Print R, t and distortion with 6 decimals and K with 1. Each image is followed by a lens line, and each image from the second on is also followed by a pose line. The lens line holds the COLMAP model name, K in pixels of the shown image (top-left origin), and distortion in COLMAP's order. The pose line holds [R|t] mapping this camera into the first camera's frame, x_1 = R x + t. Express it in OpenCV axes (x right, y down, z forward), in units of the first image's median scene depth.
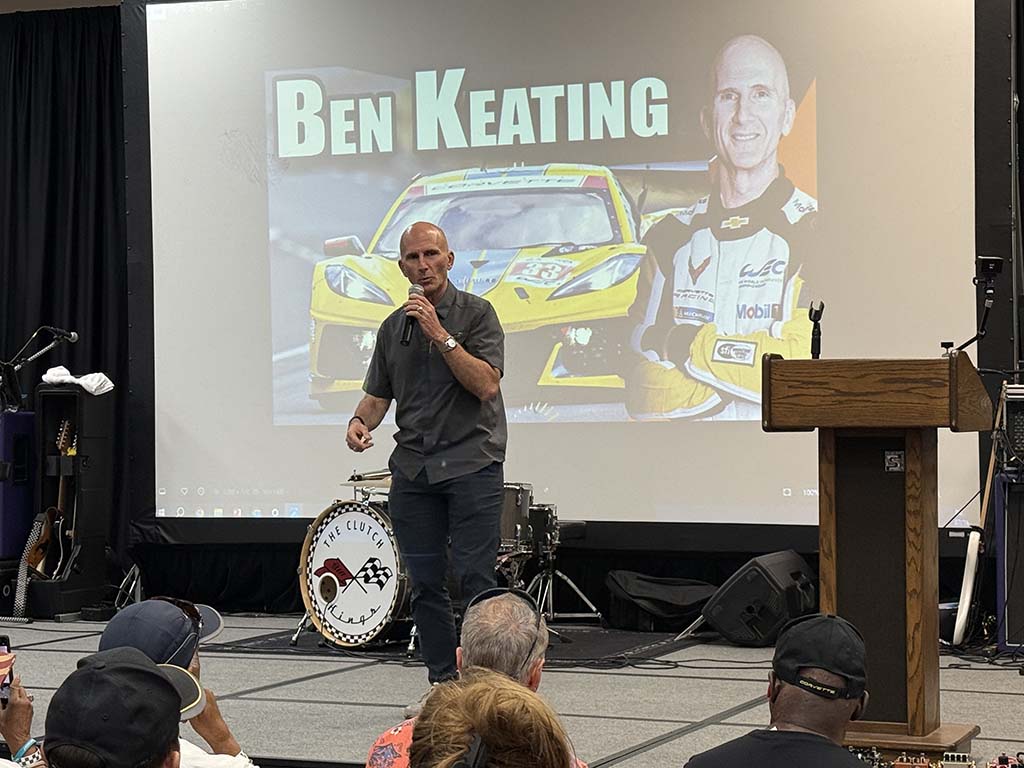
lens RADIAL K [[2156.3, 0, 512.1], [0, 2156.3, 384.3], [0, 0, 1]] dist [0.002644, 0.000000]
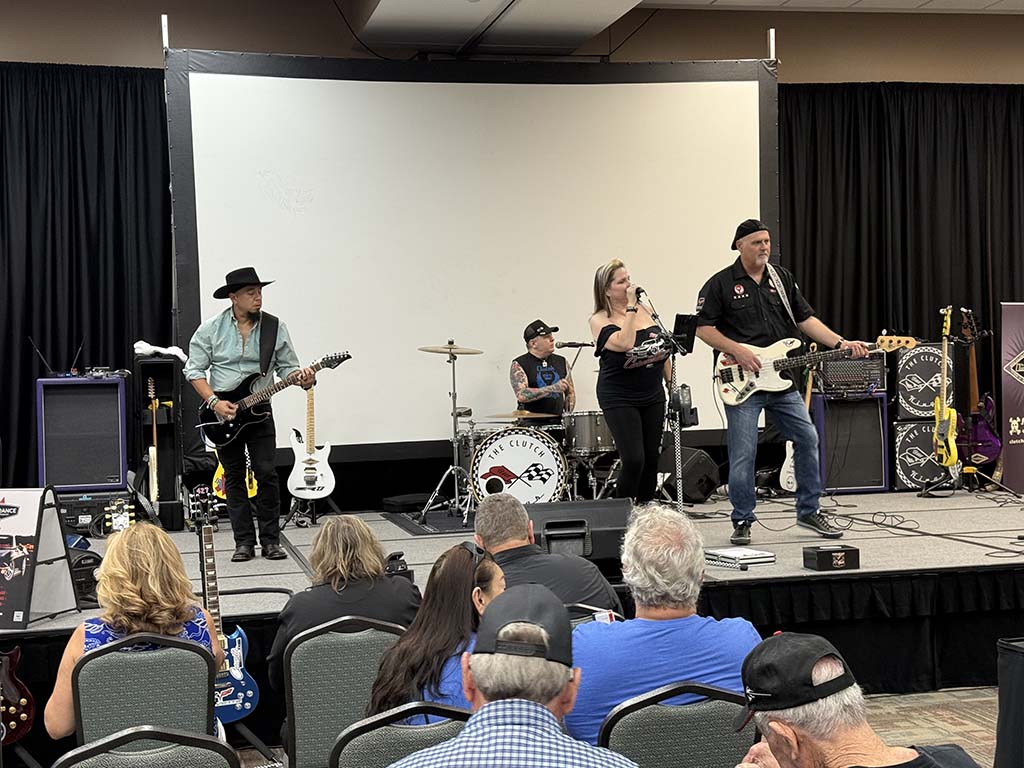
lens RADIAL K [[1480.0, 0, 512.2], [0, 1480.0, 383.7], [0, 0, 1]] dist [-0.012819, 0.000000]
pose [[0.794255, -0.027806, 0.606948, -0.704297], [0.013695, 0.999518, 0.027869, -0.005858], [-0.607430, -0.013823, 0.794253, 0.170981]]
